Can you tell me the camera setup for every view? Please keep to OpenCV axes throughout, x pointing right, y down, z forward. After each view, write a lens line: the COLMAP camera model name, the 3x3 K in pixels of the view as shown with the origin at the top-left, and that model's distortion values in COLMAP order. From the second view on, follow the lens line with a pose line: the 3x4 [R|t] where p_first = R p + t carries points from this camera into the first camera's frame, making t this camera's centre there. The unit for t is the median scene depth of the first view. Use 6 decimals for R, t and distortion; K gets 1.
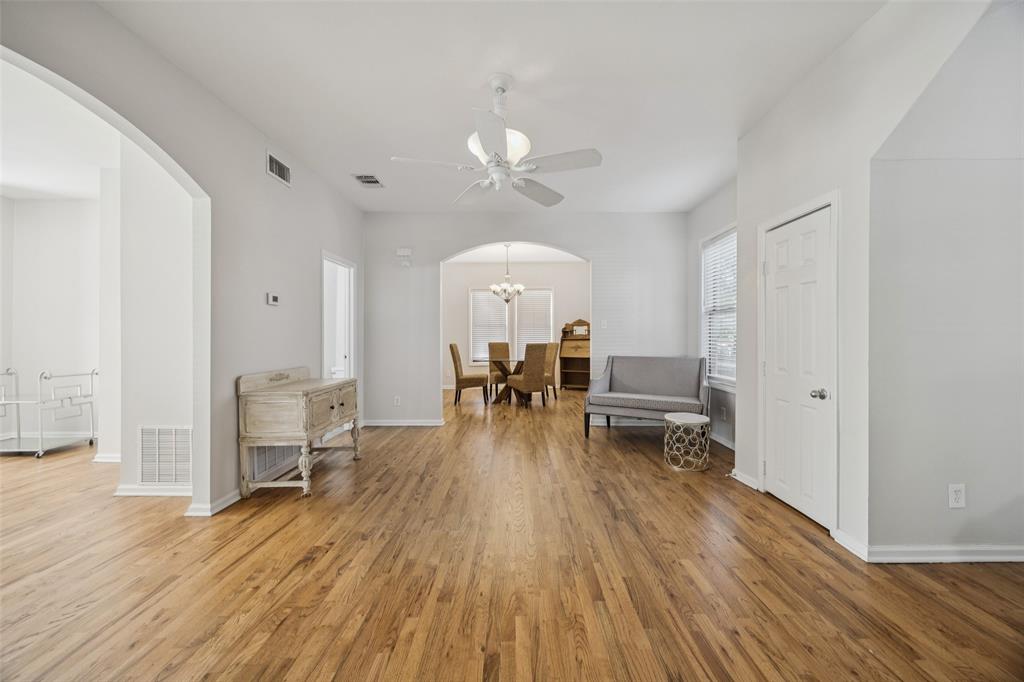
lens RADIAL K [[394.0, 0, 514.0], [0, 394.0, 337.3], [0, 0, 1]] dist [-0.008092, -0.000066]
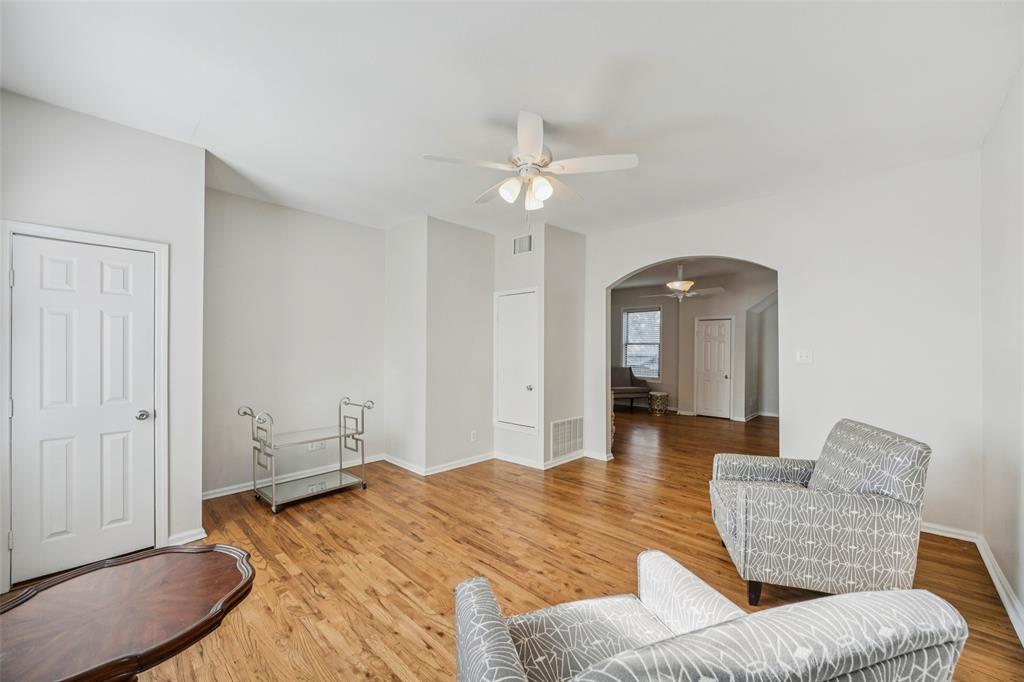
lens RADIAL K [[394.0, 0, 511.4], [0, 394.0, 346.5], [0, 0, 1]] dist [-0.008092, -0.000066]
pose [[0.686799, 0.003092, 0.726841, -1.527298], [-0.002895, 0.999995, -0.001518, -0.049652], [-0.726842, -0.001061, 0.686804, 0.031741]]
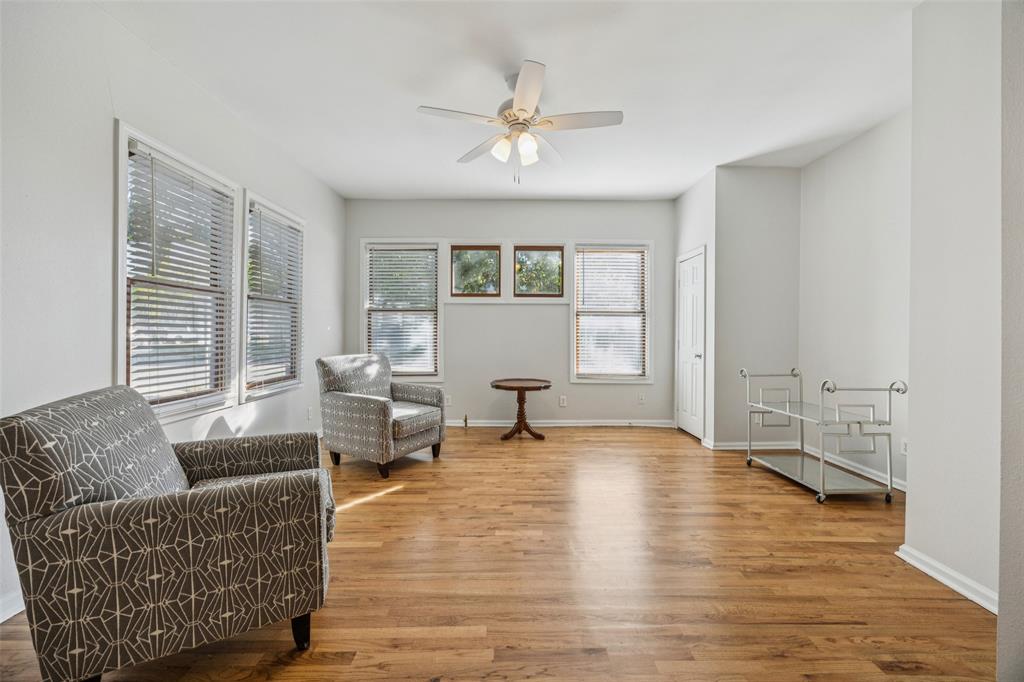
lens RADIAL K [[394.0, 0, 513.2], [0, 394.0, 336.4], [0, 0, 1]] dist [-0.008092, -0.000066]
pose [[0.009407, 0.003327, -0.999950, -0.472496], [0.000153, 0.999994, 0.003328, 0.006855], [0.999956, -0.000184, 0.009406, 0.399031]]
